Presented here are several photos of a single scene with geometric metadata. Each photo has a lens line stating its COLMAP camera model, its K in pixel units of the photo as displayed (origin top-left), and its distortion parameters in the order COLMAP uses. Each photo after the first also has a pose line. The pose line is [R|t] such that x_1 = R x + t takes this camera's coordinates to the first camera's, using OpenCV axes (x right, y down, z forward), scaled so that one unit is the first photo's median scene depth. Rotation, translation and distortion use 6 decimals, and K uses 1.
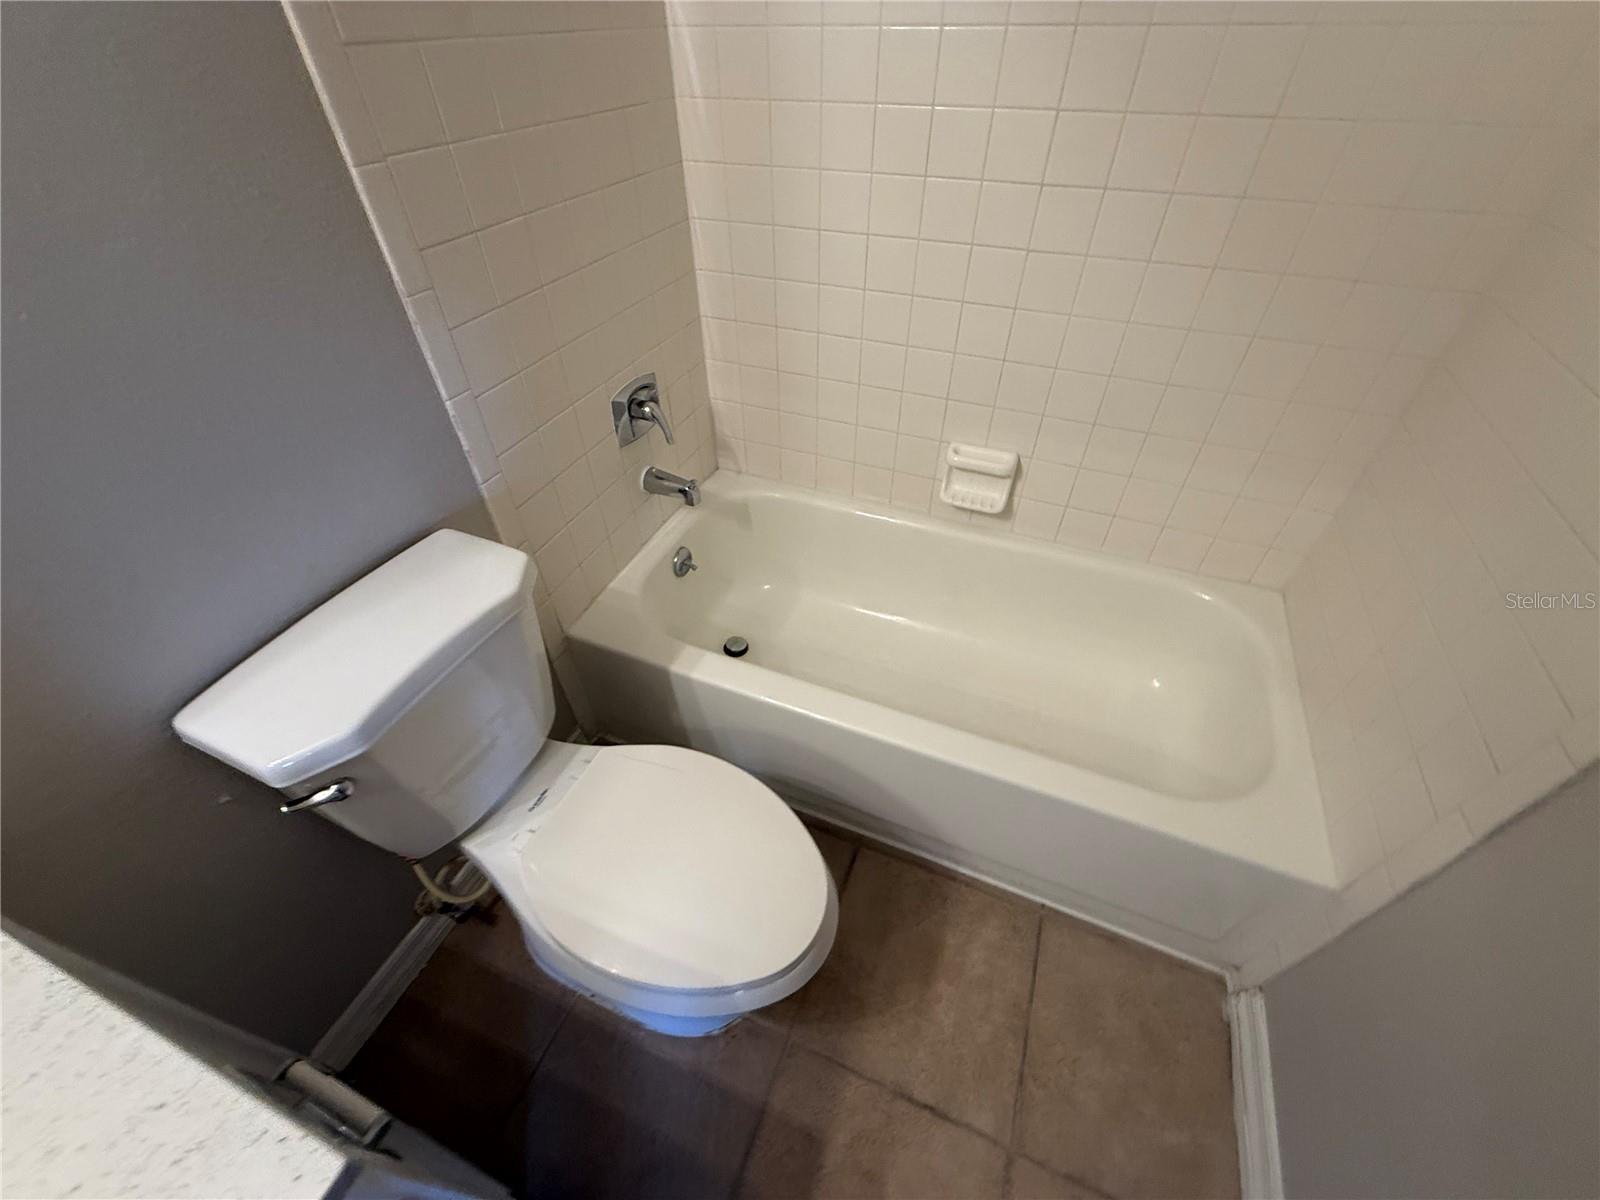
lens RADIAL K [[640.5, 0, 795.5], [0, 640.5, 601.1], [0, 0, 1]] dist [0.000680, 0.000847]
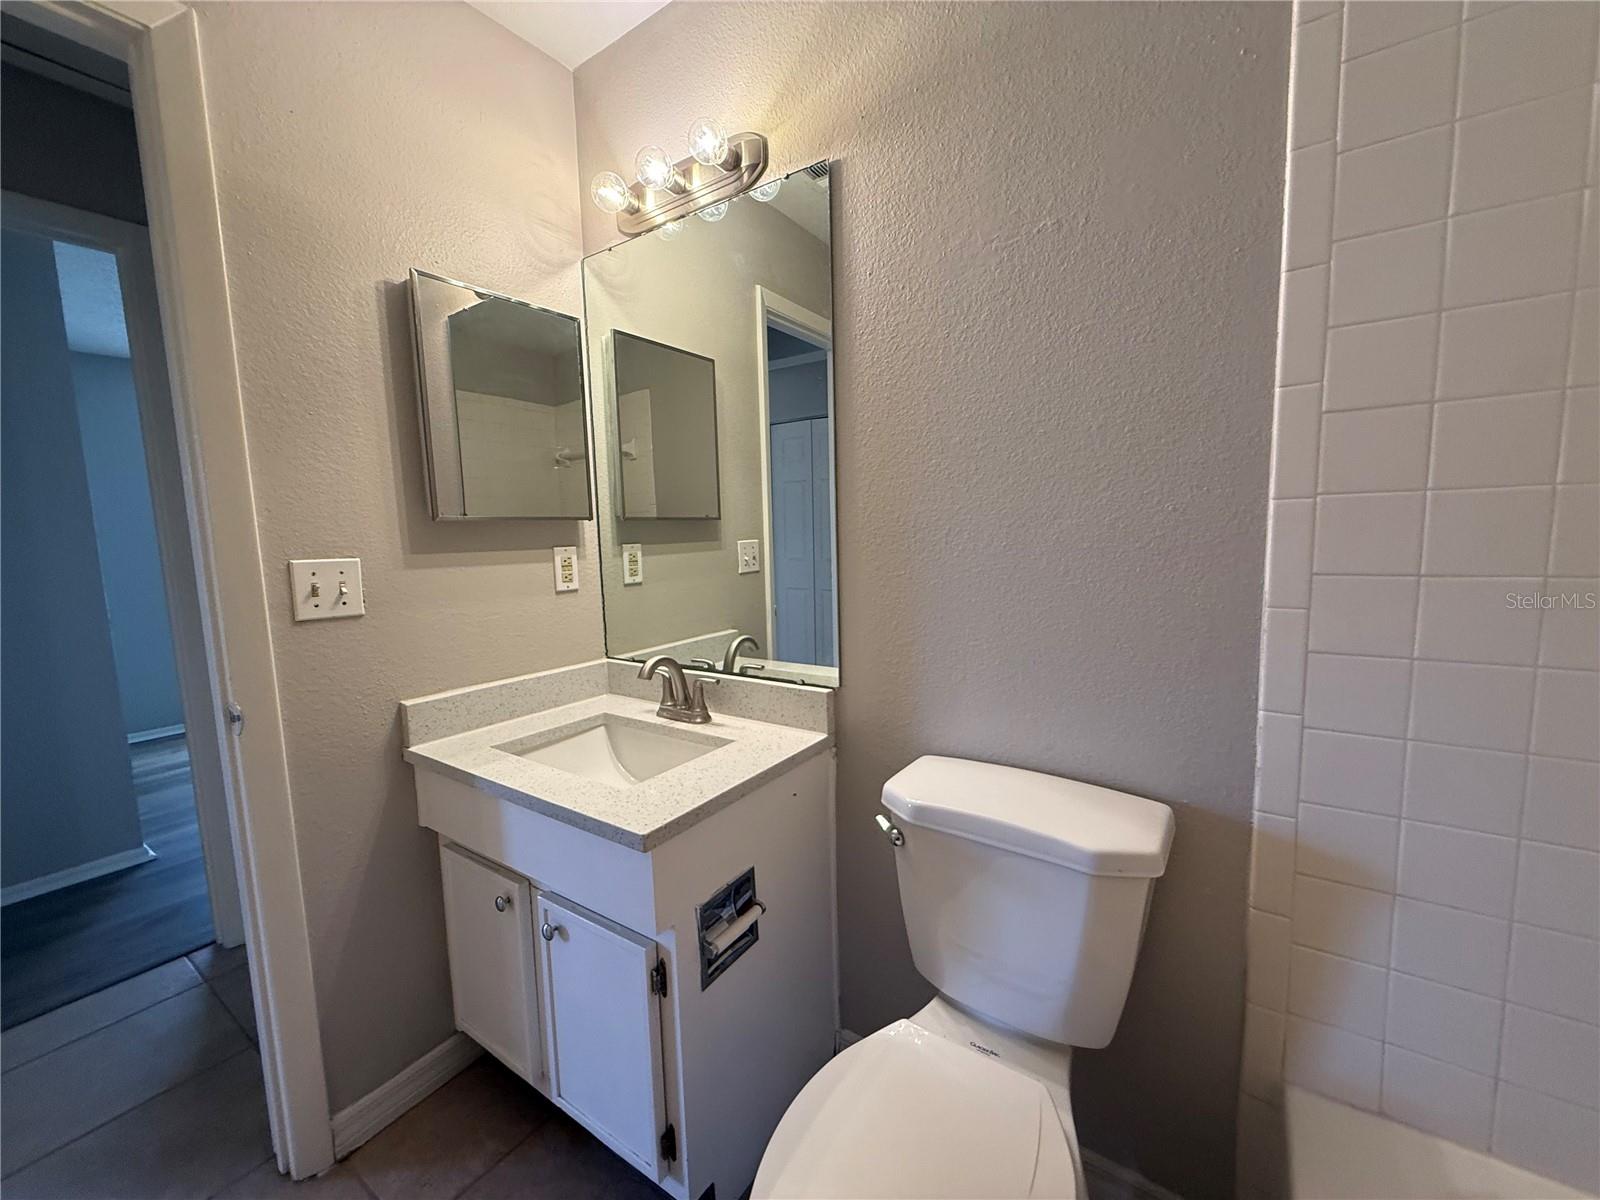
lens RADIAL K [[640.5, 0, 795.5], [0, 640.5, 601.1], [0, 0, 1]] dist [0.000680, 0.000847]
pose [[-0.208435, 0.130288, -0.969319, 0.483252], [-0.647419, 0.724480, 0.236595, -0.205685], [0.733078, 0.676870, -0.066656, 0.446821]]
